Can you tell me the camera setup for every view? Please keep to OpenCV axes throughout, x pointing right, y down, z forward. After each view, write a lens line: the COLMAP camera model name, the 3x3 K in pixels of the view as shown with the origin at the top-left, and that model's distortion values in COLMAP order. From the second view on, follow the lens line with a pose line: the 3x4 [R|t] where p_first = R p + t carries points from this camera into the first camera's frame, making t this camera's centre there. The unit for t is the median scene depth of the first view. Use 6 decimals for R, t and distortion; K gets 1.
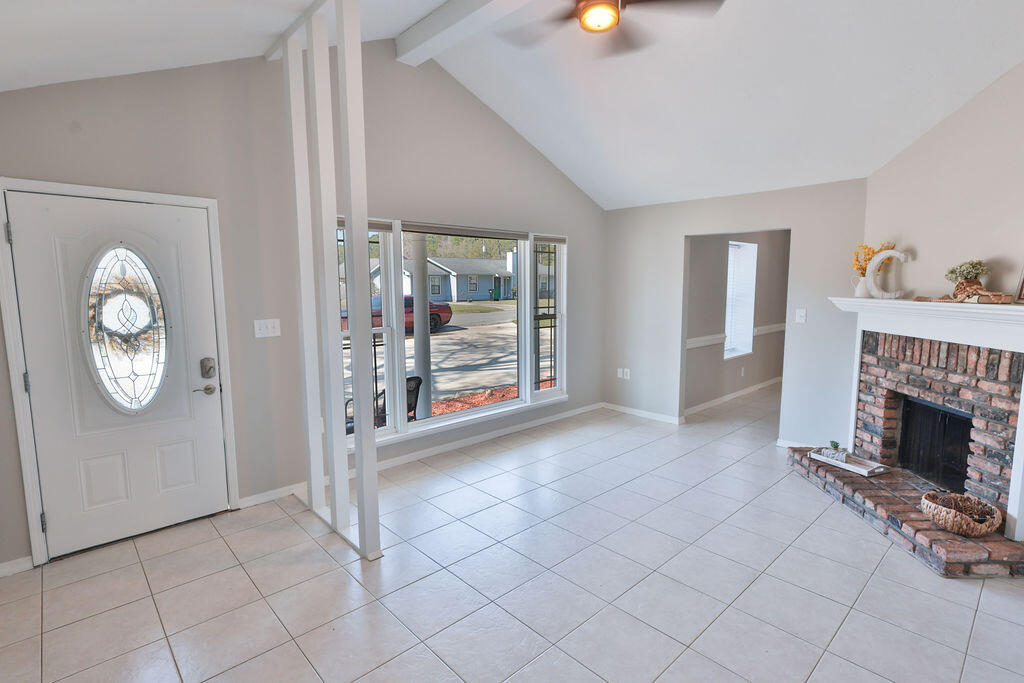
lens RADIAL K [[497.4, 0, 512.0], [0, 497.4, 341.5], [0, 0, 1]] dist [-0.000114, 0.000022]
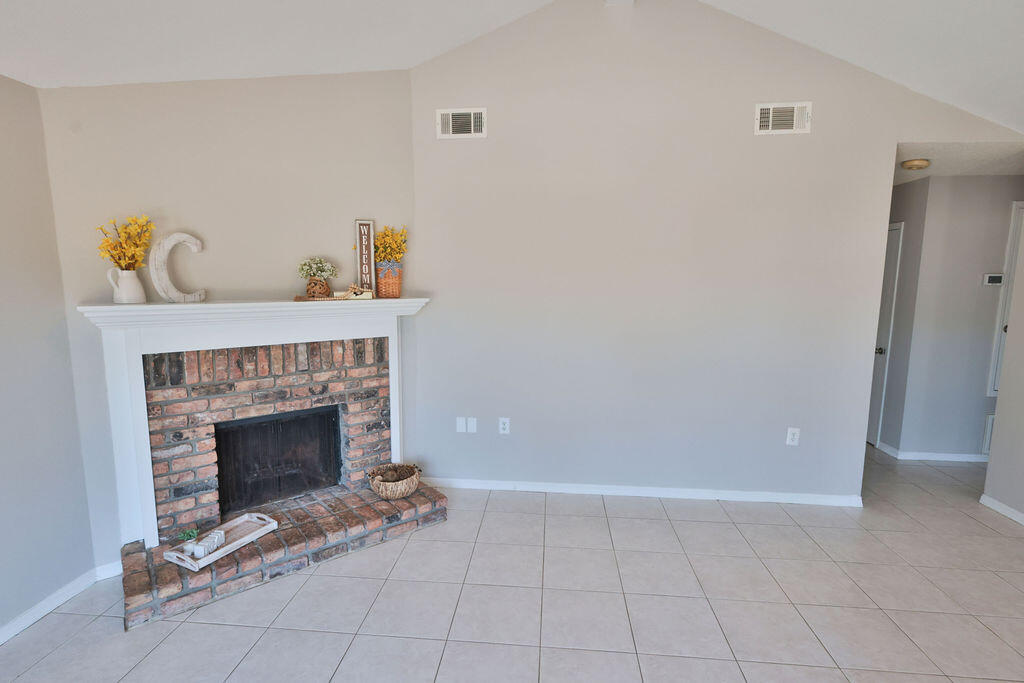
lens RADIAL K [[497.4, 0, 512.0], [0, 497.4, 341.5], [0, 0, 1]] dist [-0.000114, 0.000022]
pose [[-0.664420, -0.091318, 0.741759, -0.081986], [0.086525, 0.976434, 0.197713, -0.134402], [-0.742334, 0.195545, -0.640861, 1.140382]]
